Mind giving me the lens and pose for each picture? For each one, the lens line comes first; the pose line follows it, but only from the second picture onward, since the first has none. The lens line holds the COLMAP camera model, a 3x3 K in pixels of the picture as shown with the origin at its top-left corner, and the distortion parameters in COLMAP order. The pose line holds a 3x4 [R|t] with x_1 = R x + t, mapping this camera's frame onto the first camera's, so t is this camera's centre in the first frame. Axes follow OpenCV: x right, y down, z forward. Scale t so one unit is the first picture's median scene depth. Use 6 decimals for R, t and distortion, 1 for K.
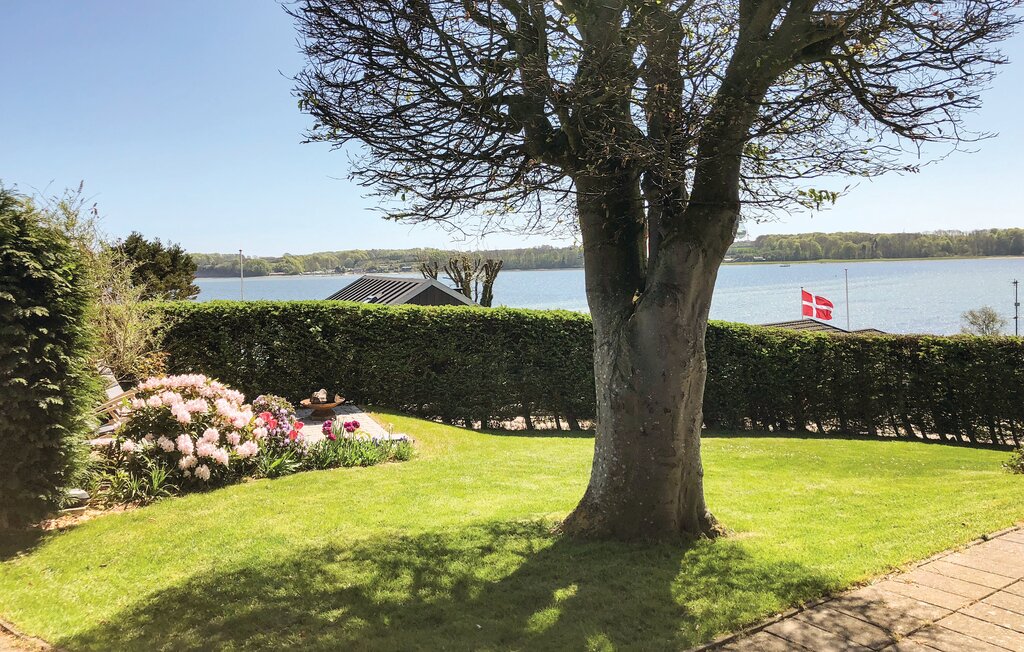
lens RADIAL K [[890.3, 0, 520.8], [0, 890.3, 325.9], [0, 0, 1]] dist [0.079751, -0.064167]
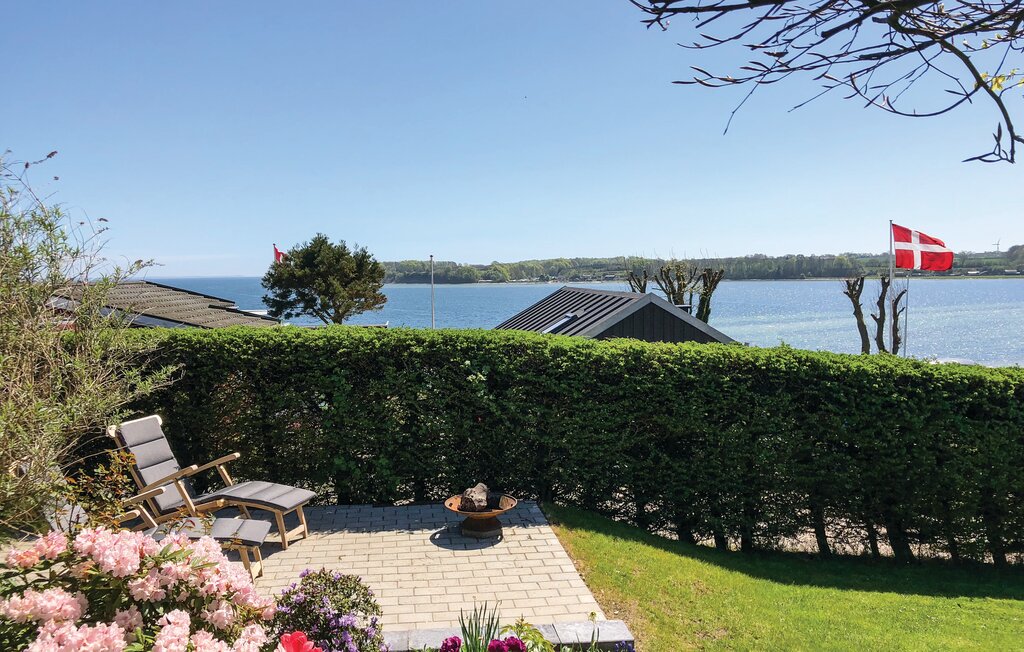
lens RADIAL K [[890.3, 0, 514.4], [0, 890.3, 319.9], [0, 0, 1]] dist [0.079751, -0.064167]
pose [[0.972769, 0.026808, -0.230219, -0.023837], [-0.030587, 0.999449, -0.012861, -0.010962], [0.229748, 0.019553, 0.973054, 0.152678]]
